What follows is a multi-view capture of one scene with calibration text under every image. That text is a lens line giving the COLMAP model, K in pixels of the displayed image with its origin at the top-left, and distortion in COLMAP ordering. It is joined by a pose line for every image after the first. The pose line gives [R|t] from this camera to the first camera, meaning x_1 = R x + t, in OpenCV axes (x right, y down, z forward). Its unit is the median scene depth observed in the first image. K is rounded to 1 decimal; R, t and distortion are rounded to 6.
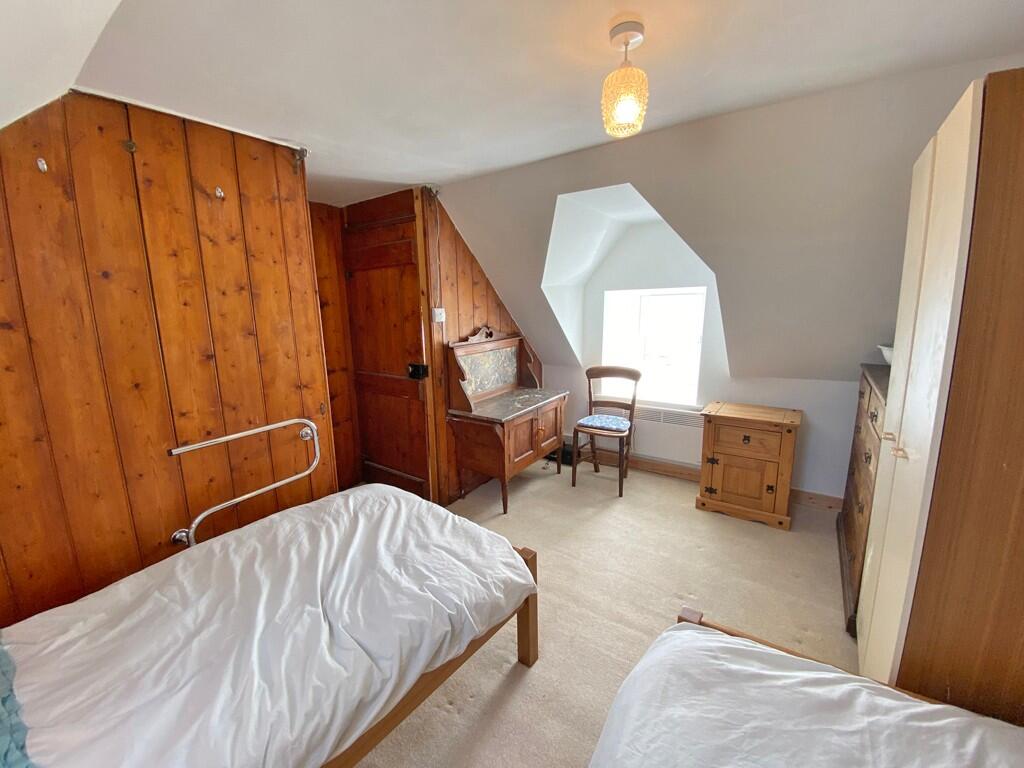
lens RADIAL K [[413.0, 0, 509.6], [0, 413.0, 384.5], [0, 0, 1]] dist [0.039454, -0.033369]
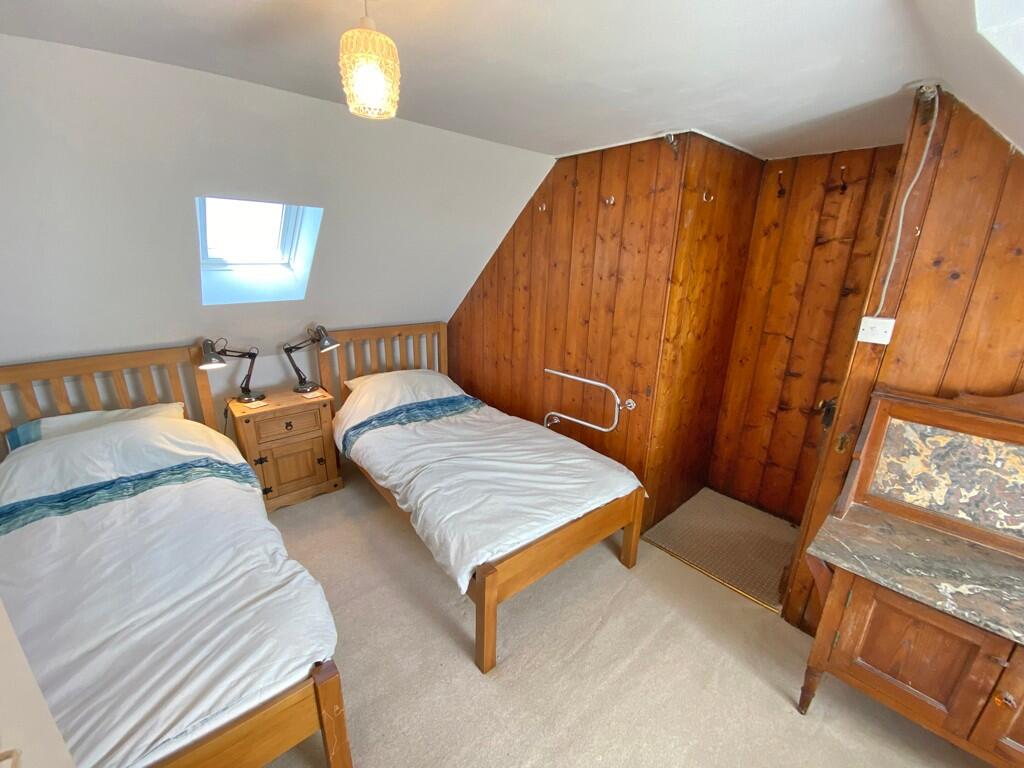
lens RADIAL K [[413.0, 0, 509.6], [0, 413.0, 384.5], [0, 0, 1]] dist [0.039454, -0.033369]
pose [[-0.242929, 0.301614, -0.921962, 0.718133], [-0.194344, 0.916031, 0.350882, -0.308344], [0.950377, 0.264417, -0.163913, 1.002094]]
